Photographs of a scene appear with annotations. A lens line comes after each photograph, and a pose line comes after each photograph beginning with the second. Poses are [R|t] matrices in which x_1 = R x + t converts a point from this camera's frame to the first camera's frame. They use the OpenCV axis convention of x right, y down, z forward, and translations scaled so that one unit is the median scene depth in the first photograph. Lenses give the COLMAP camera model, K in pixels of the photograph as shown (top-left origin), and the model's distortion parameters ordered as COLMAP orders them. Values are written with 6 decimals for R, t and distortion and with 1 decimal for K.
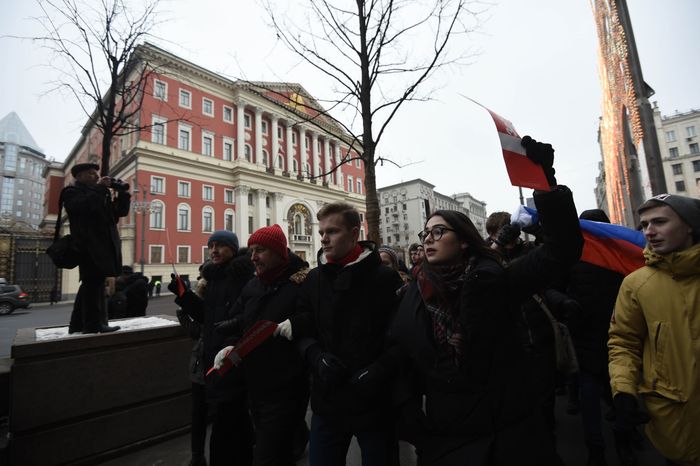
lens RADIAL K [[329.0, 0, 325.8], [0, 329.0, 234.2], [0, 0, 1]] dist [-0.000722, -0.000067]
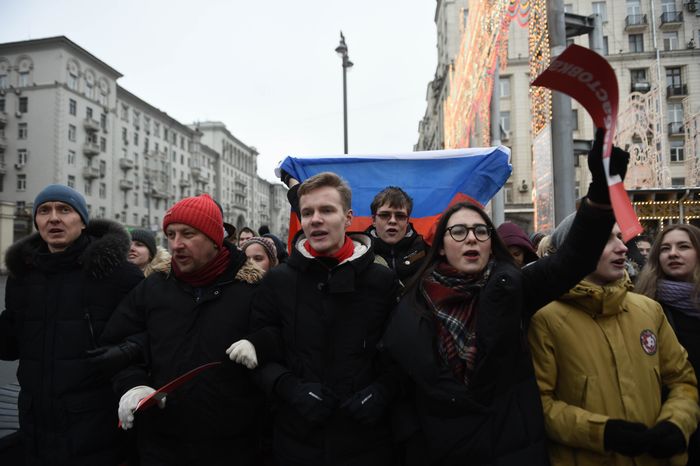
lens RADIAL K [[549.6, 0, 350.0], [0, 549.6, 233.0], [0, 0, 1]] dist [0.000541, 0.000136]
pose [[0.828972, 0.070848, 0.554785, 0.291409], [-0.100998, 0.994600, 0.023899, 0.019148], [-0.550096, -0.075844, 0.831650, 0.329006]]
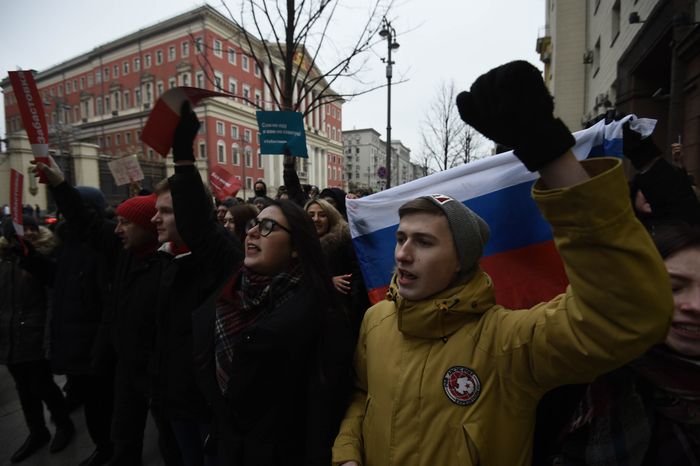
lens RADIAL K [[325.1, 0, 350.0], [0, 325.1, 233.0], [0, 0, 1]] dist [-0.000365, -0.022453]
pose [[0.950908, 0.019117, 0.308883, -0.210070], [-0.081191, 0.978540, 0.189387, -0.014554], [-0.298634, -0.205168, 0.932054, -0.233801]]
